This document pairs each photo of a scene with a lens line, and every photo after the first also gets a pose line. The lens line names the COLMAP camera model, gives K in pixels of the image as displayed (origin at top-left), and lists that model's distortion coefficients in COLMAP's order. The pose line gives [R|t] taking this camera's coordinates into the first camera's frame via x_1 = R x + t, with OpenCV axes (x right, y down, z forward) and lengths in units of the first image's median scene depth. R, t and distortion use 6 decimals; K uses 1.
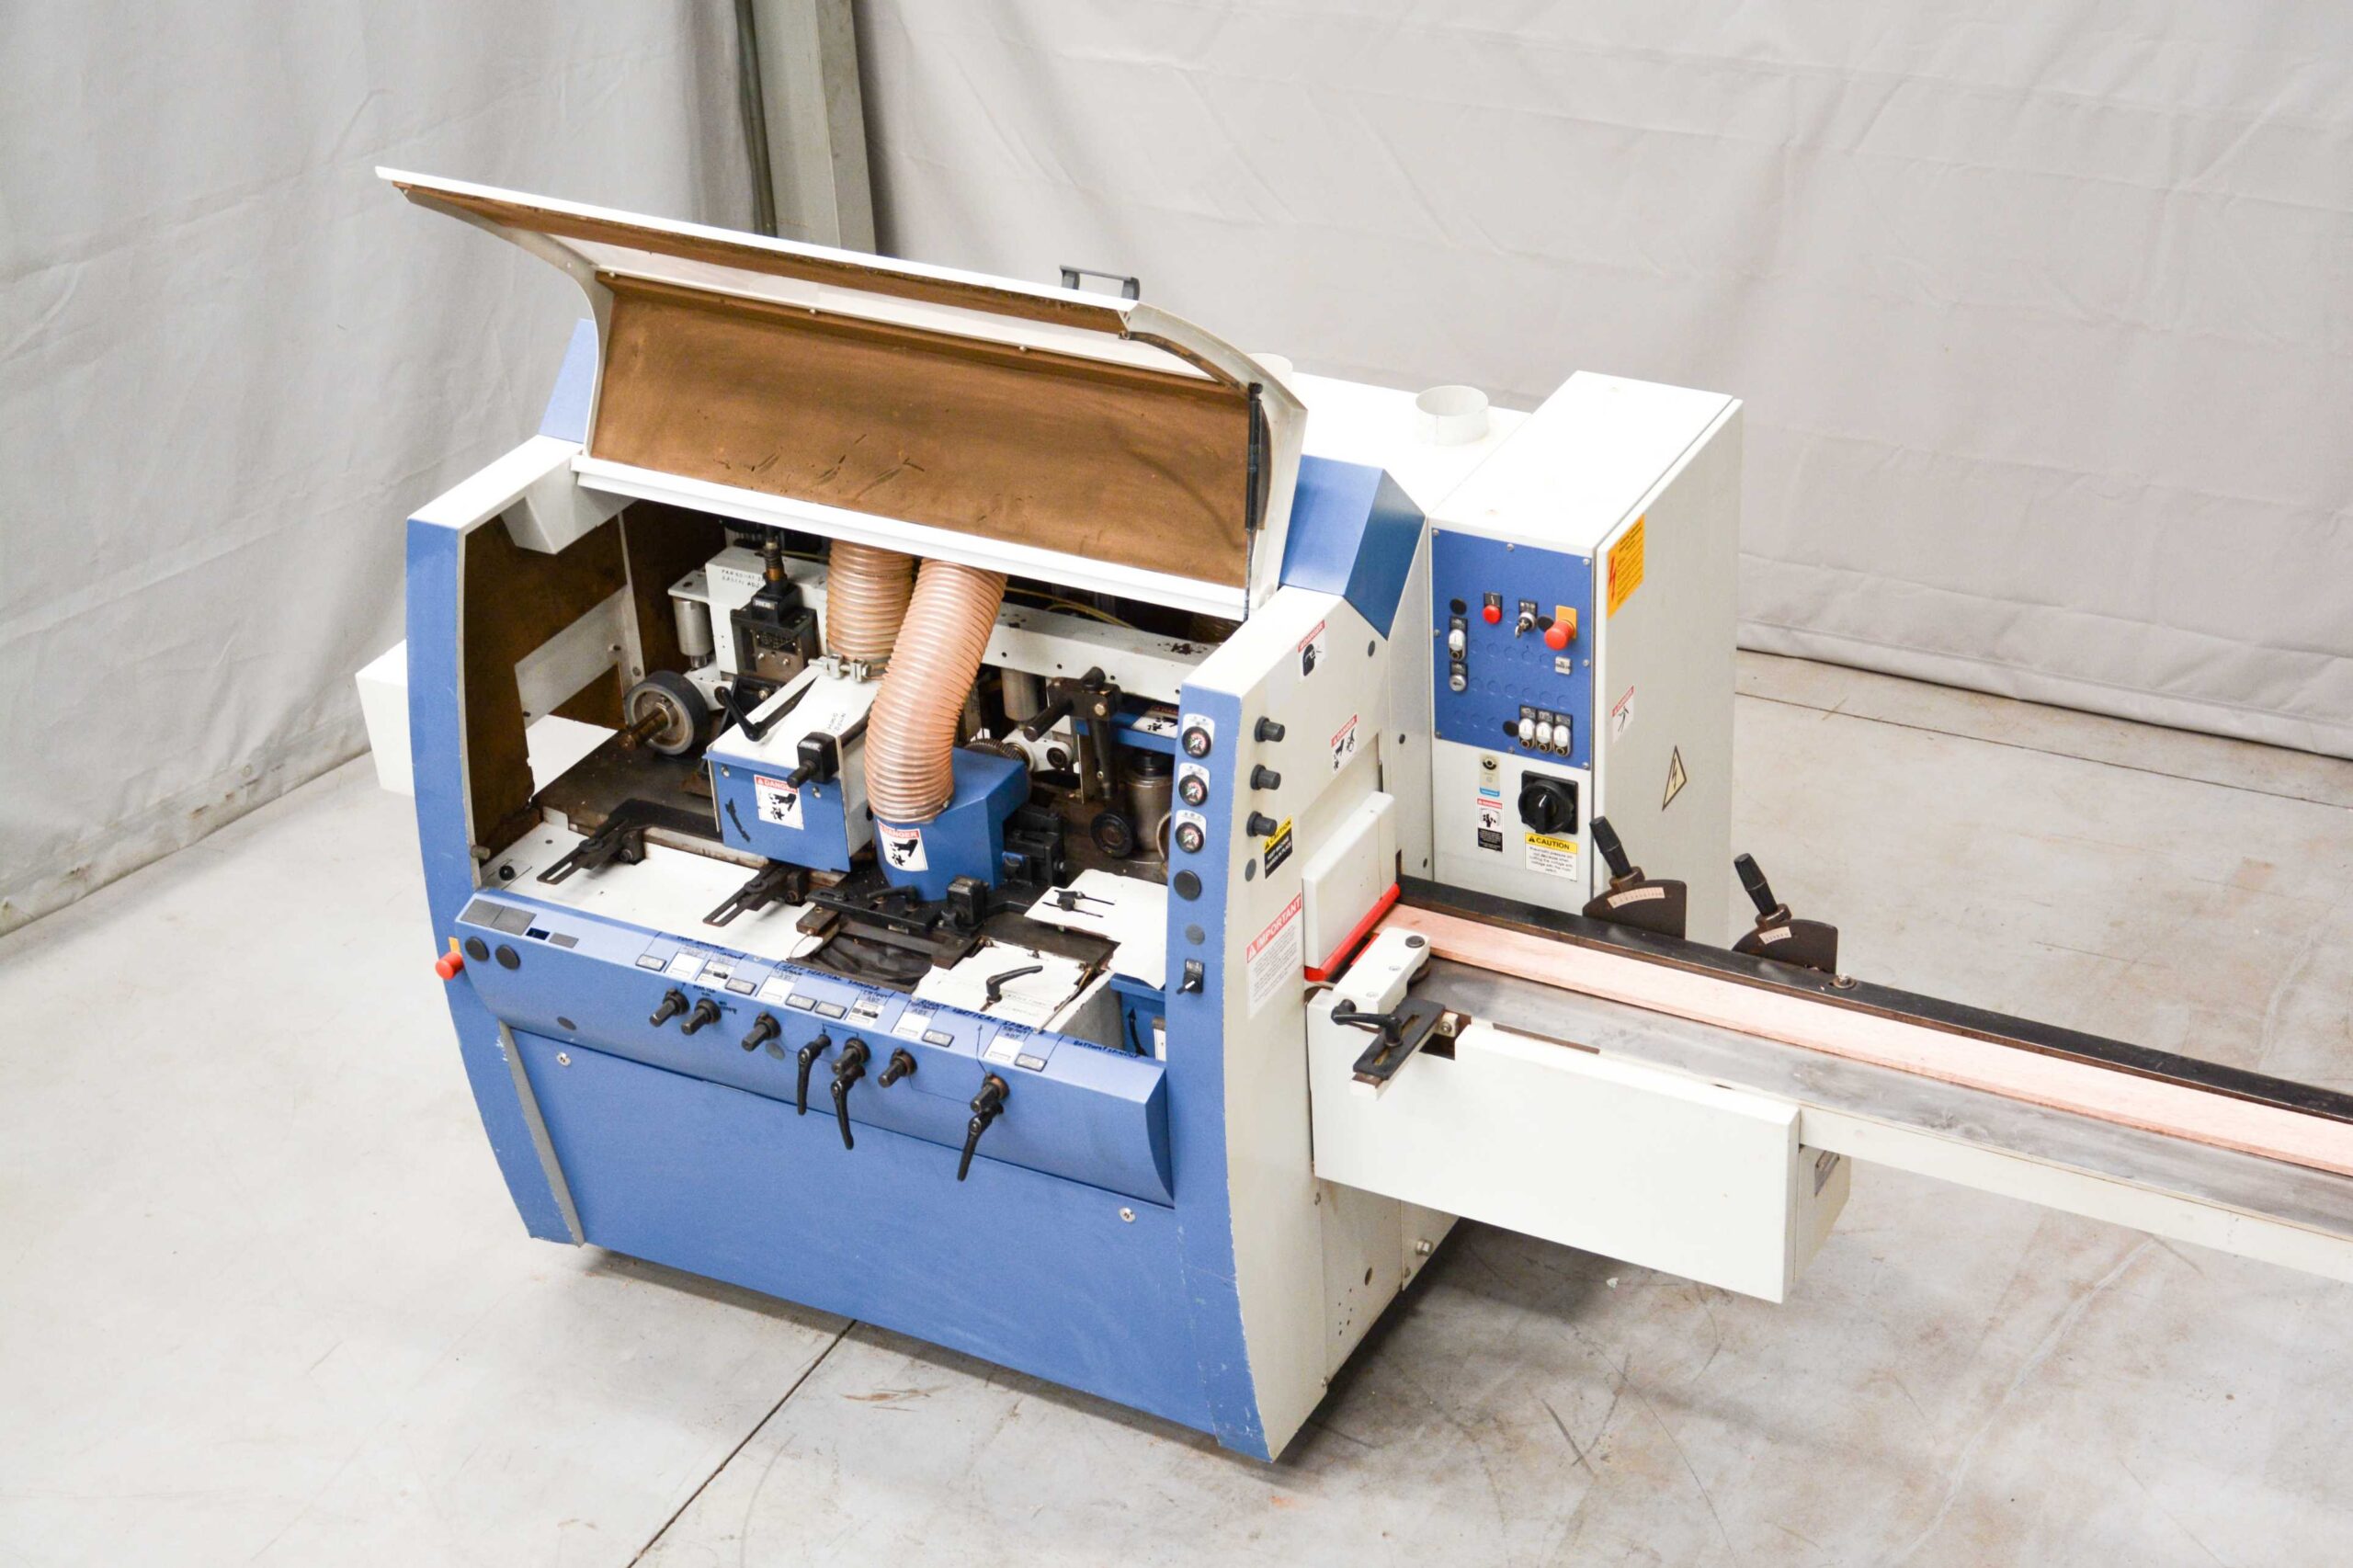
lens RADIAL K [[3873.2, 0, 1162.8], [0, 3873.2, 764.1], [0, 0, 1]] dist [0.139794, 0.000000]
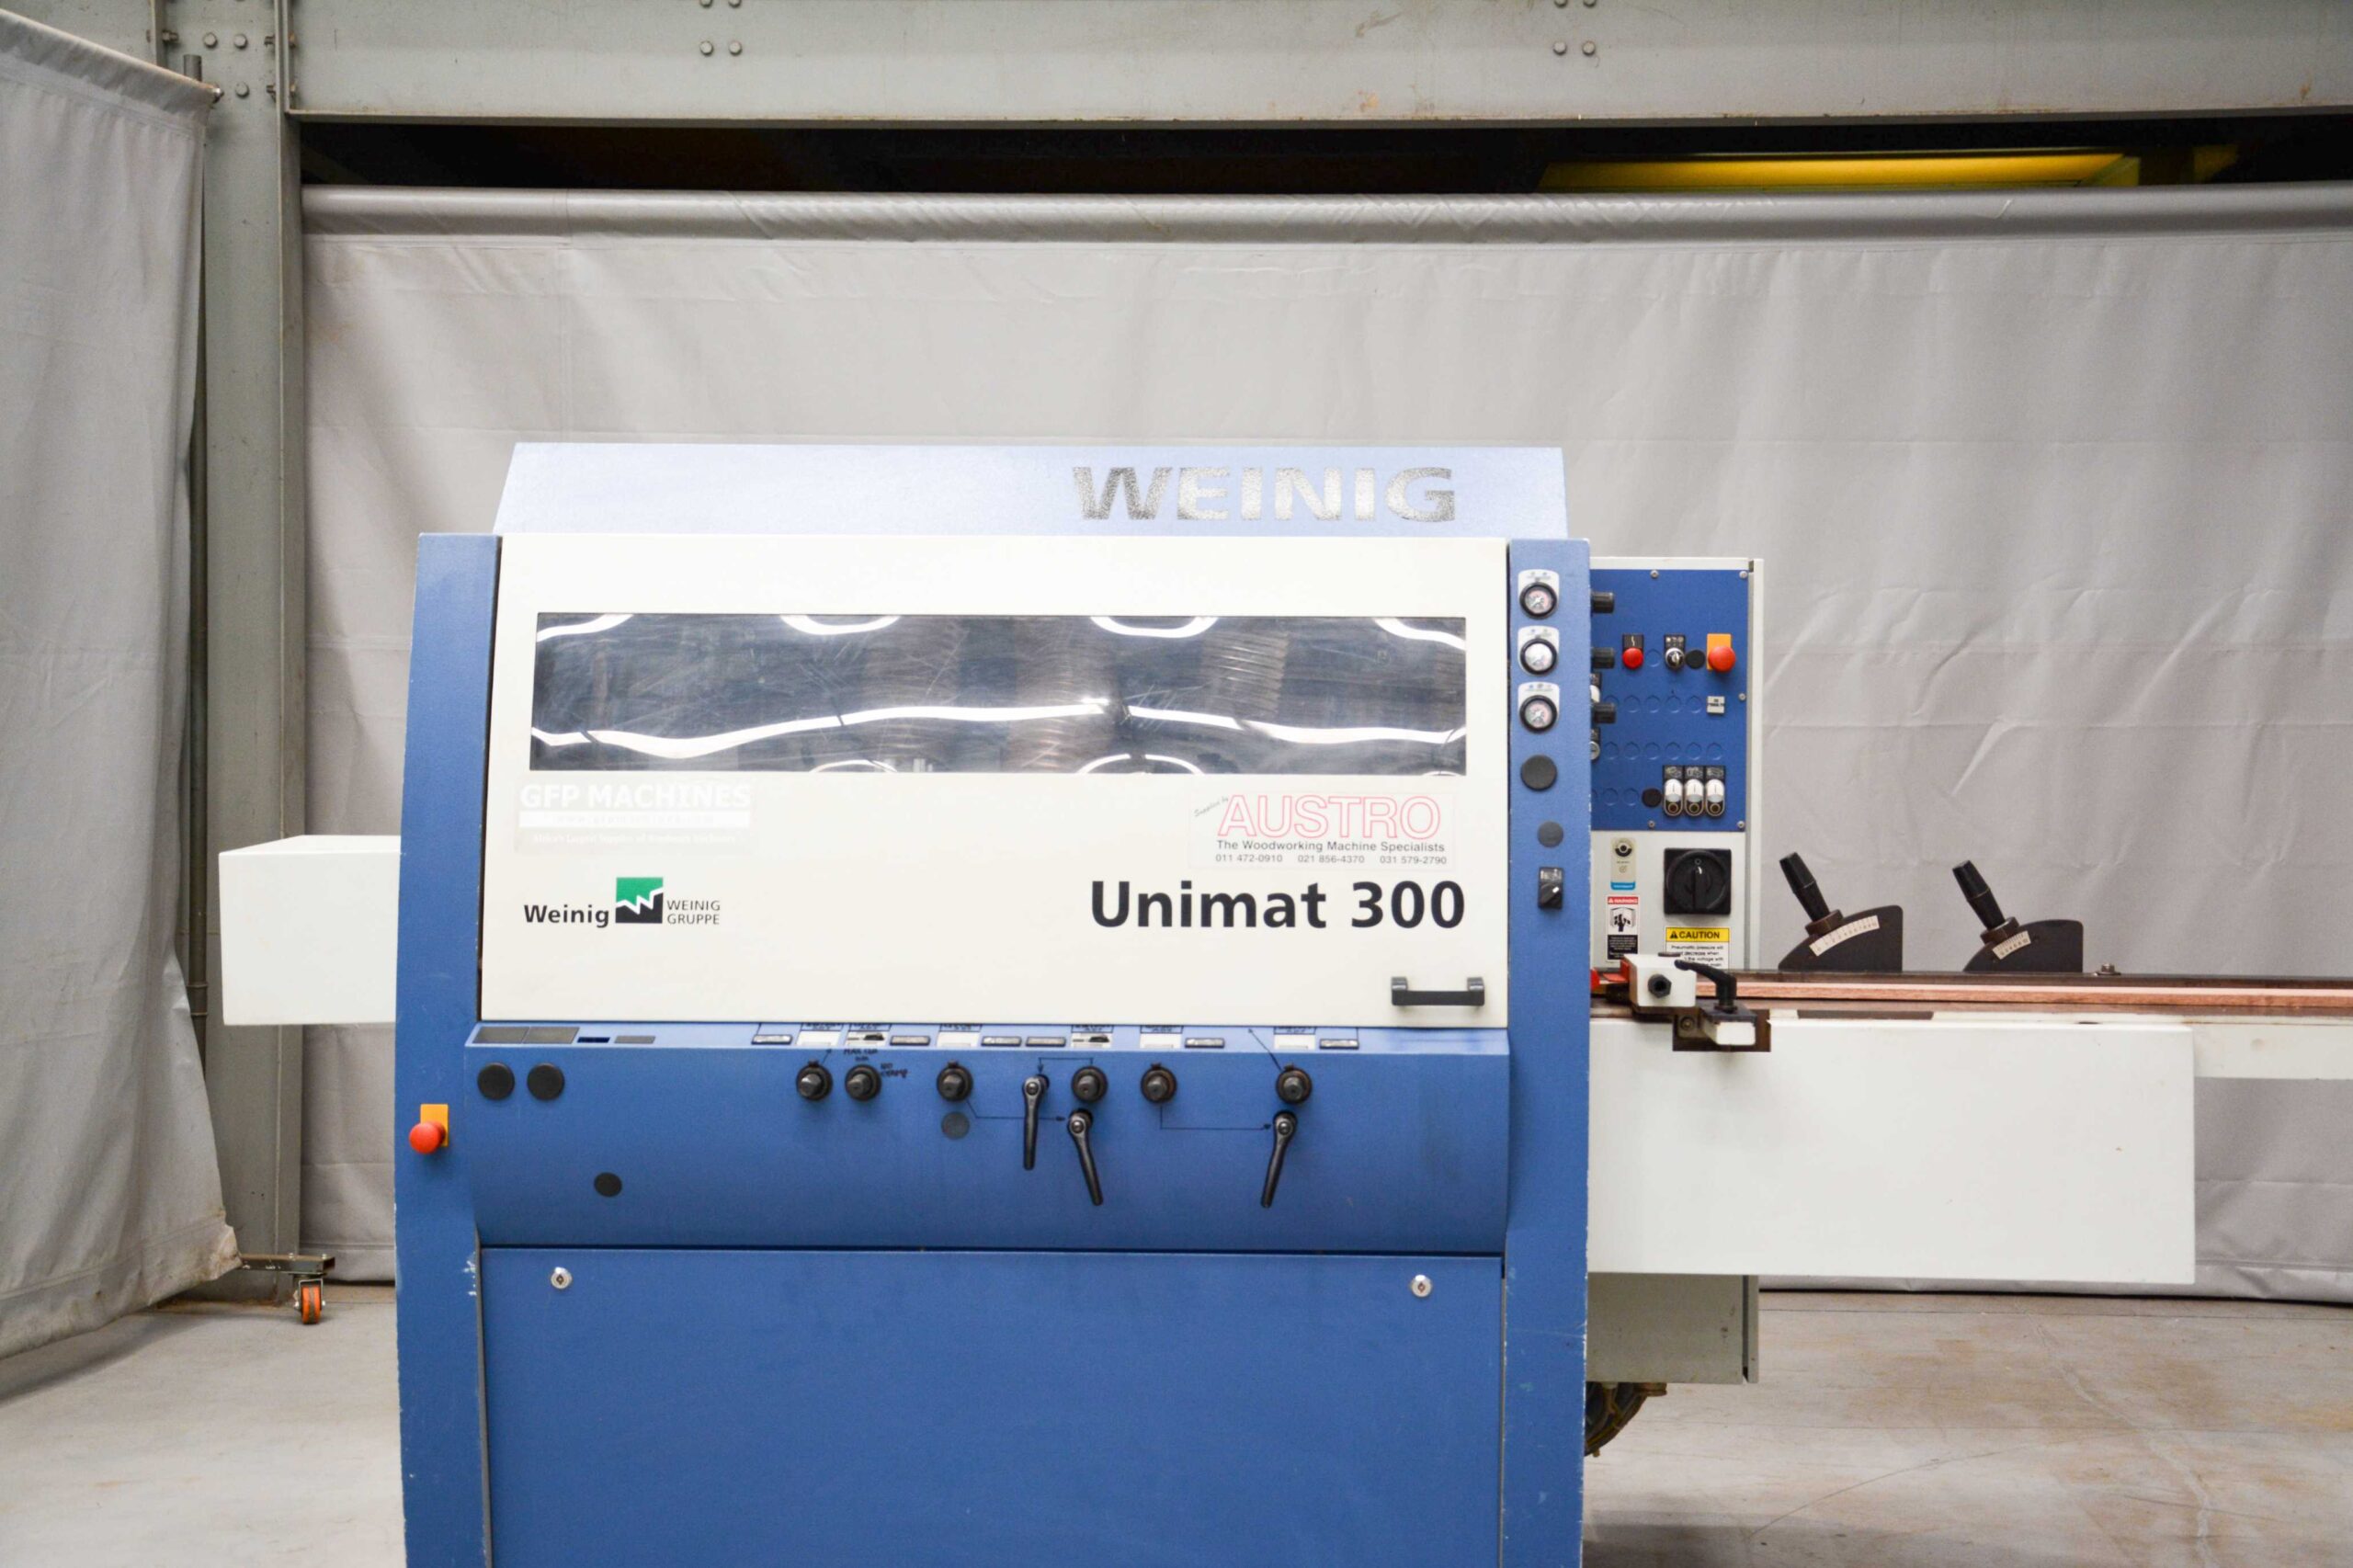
lens RADIAL K [[3444.0, 0, 1127.9], [0, 3444.0, 754.3], [0, 0, 1]] dist [0.101637, 0.000000]
pose [[0.904500, 0.042726, 0.424328, -0.365916], [0.169289, 0.877251, -0.449189, 0.325497], [-0.391434, 0.478126, 0.786241, 0.409332]]
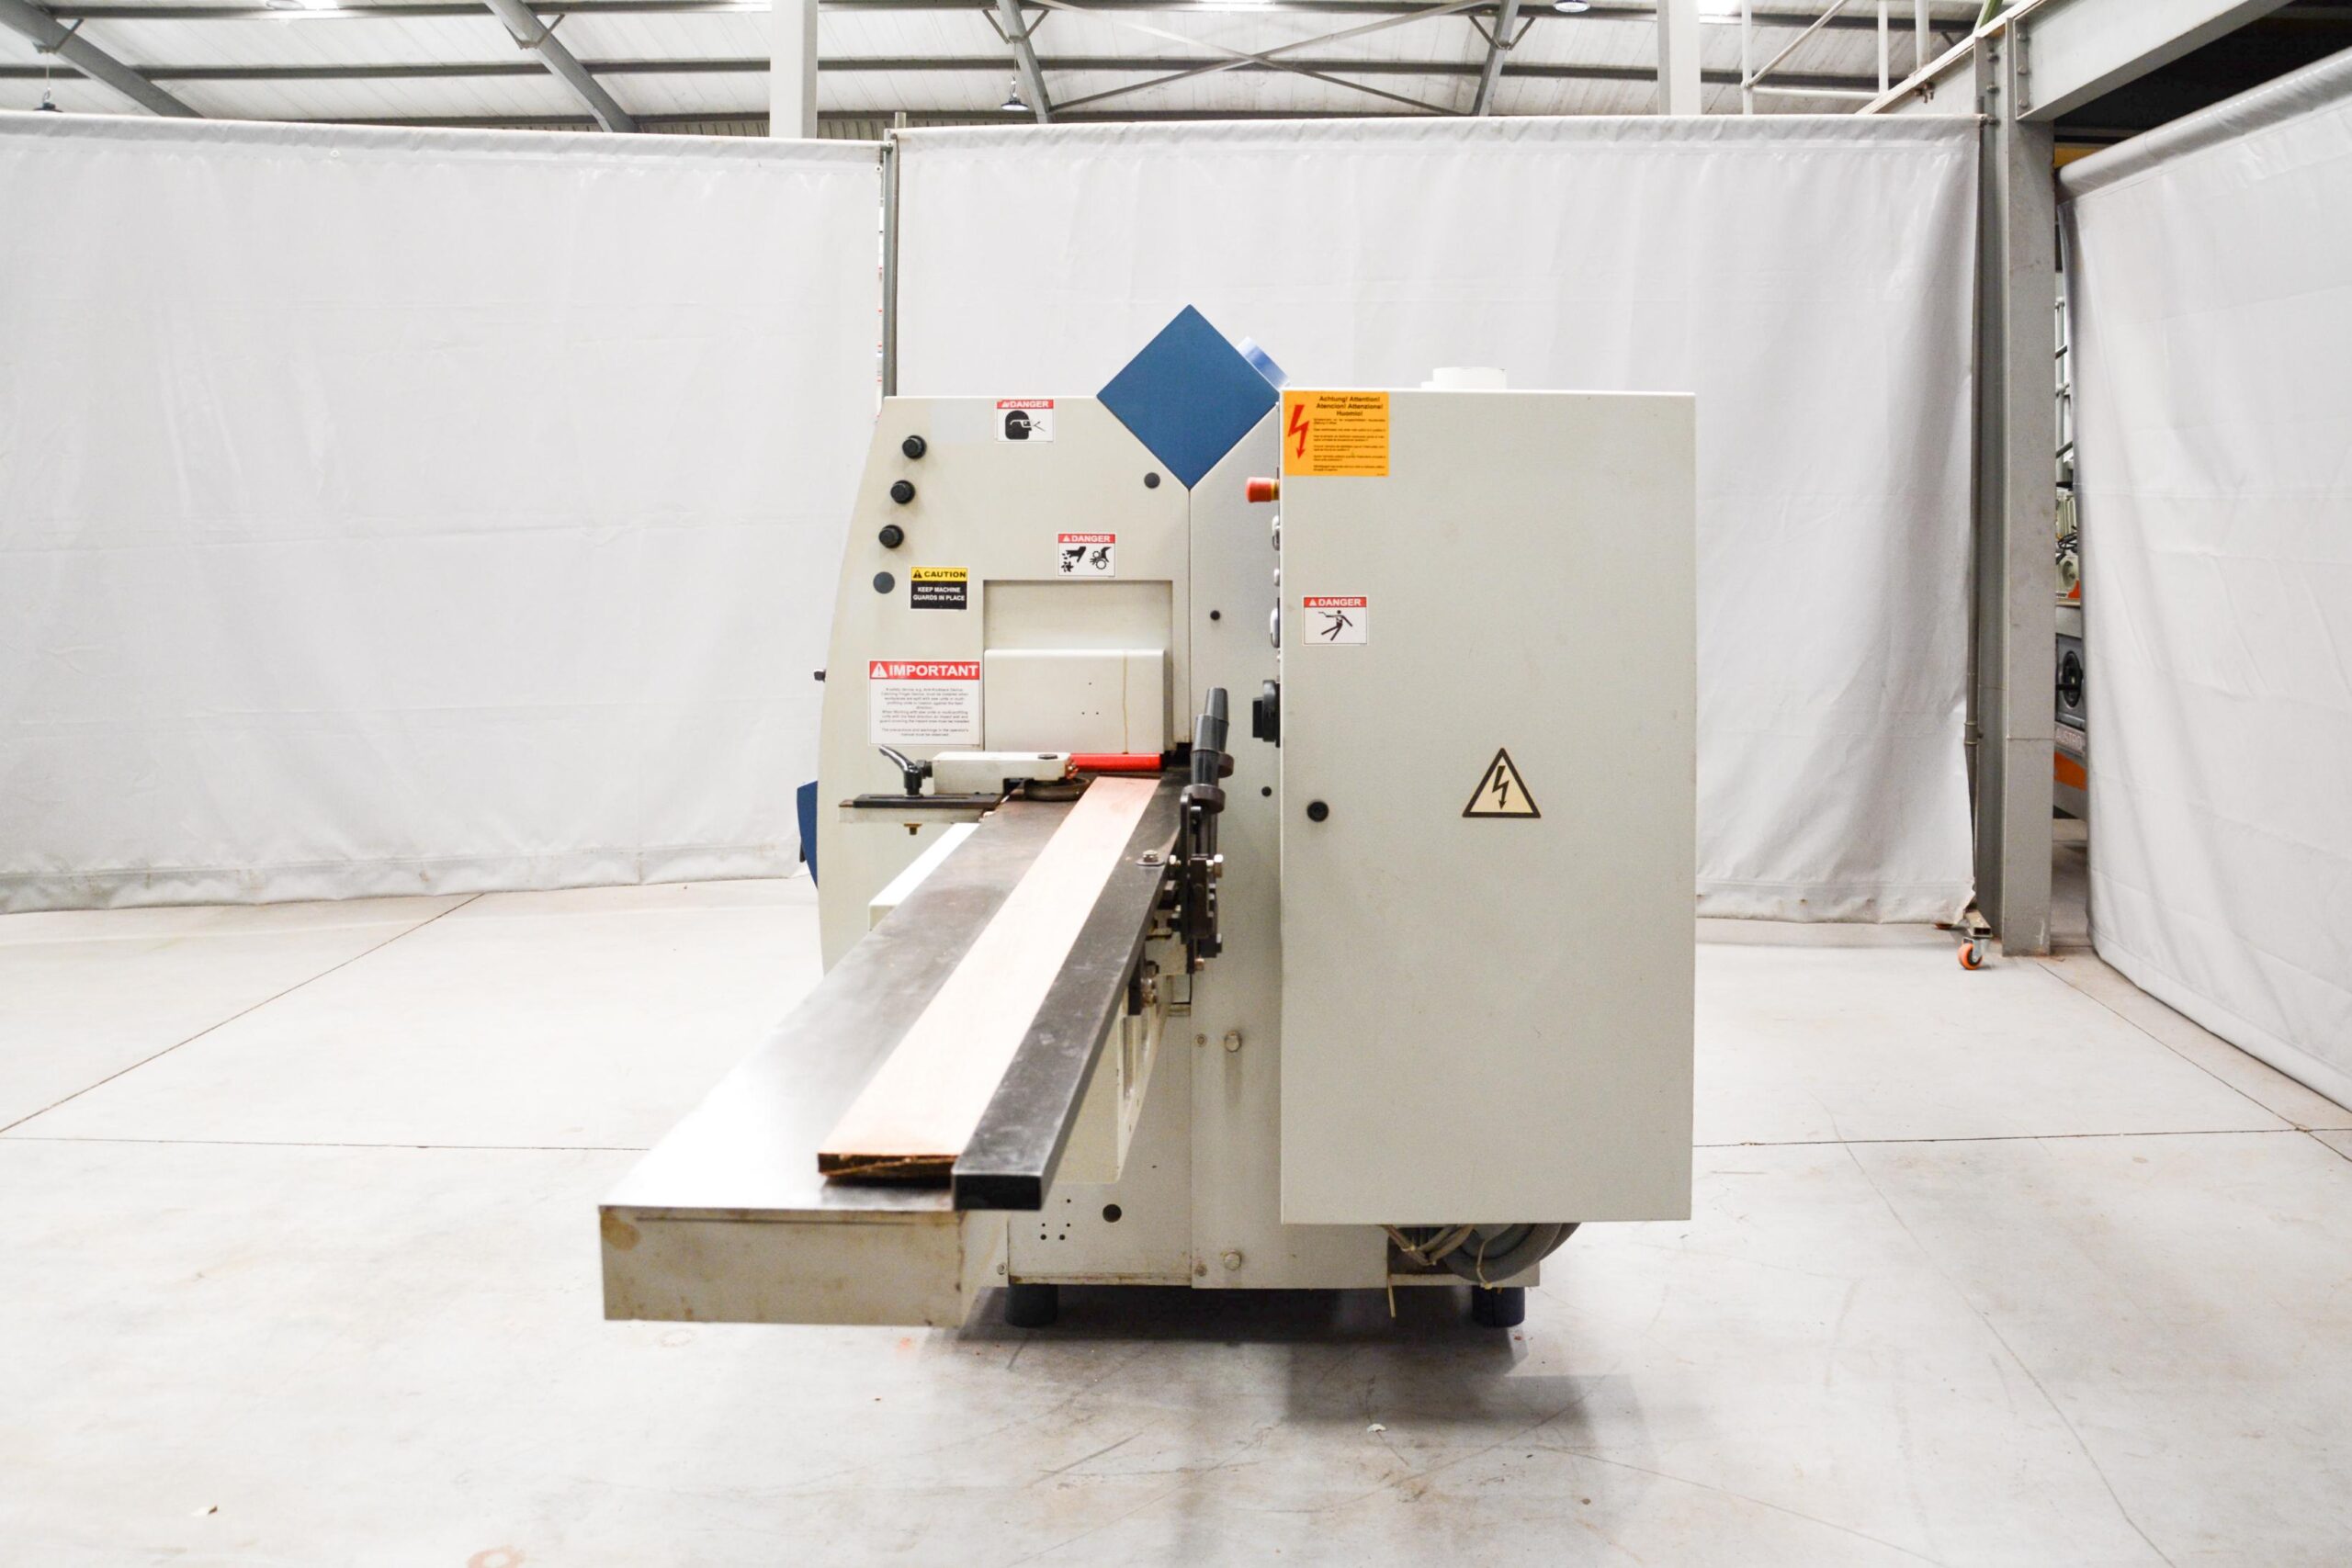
lens RADIAL K [[1816.9, 0, 1279.3], [0, 1816.9, 445.1], [0, 0, 1]] dist [-0.121405, 0.028961]
pose [[0.462133, 0.020580, -0.886572, 0.478480], [-0.463242, 0.858092, -0.221550, 0.050734], [0.756201, 0.513083, 0.406086, 0.802938]]
